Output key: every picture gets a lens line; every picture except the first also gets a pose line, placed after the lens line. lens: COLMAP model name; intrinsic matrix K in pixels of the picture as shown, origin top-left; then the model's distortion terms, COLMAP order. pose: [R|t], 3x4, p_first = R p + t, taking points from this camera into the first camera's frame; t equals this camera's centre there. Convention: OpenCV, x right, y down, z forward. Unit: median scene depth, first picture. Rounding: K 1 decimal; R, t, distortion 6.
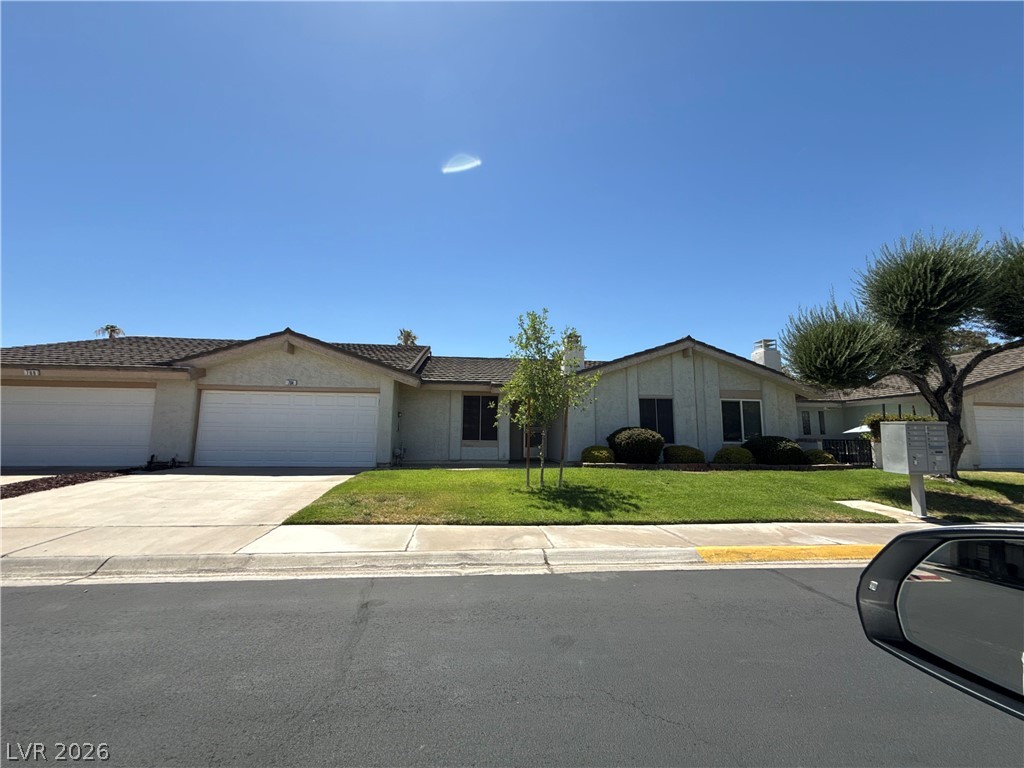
lens RADIAL K [[408.5, 0, 511.9], [0, 408.5, 382.4], [0, 0, 1]] dist [0.000047, 0.000138]
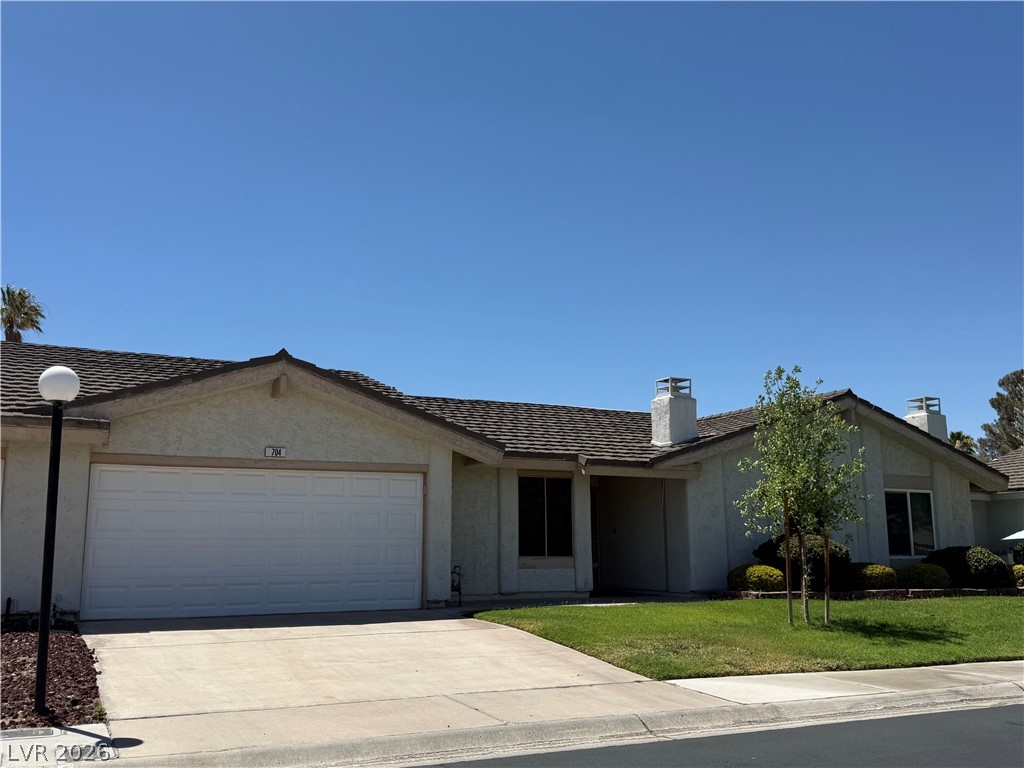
lens RADIAL K [[929.3, 0, 509.8], [0, 929.3, 386.6], [0, 0, 1]] dist [0.034465, 0.000000]
pose [[0.938491, 0.049222, 0.341777, -0.580484], [-0.038363, 0.998523, -0.038465, -0.042692], [-0.343166, 0.022987, 0.938993, -0.202199]]
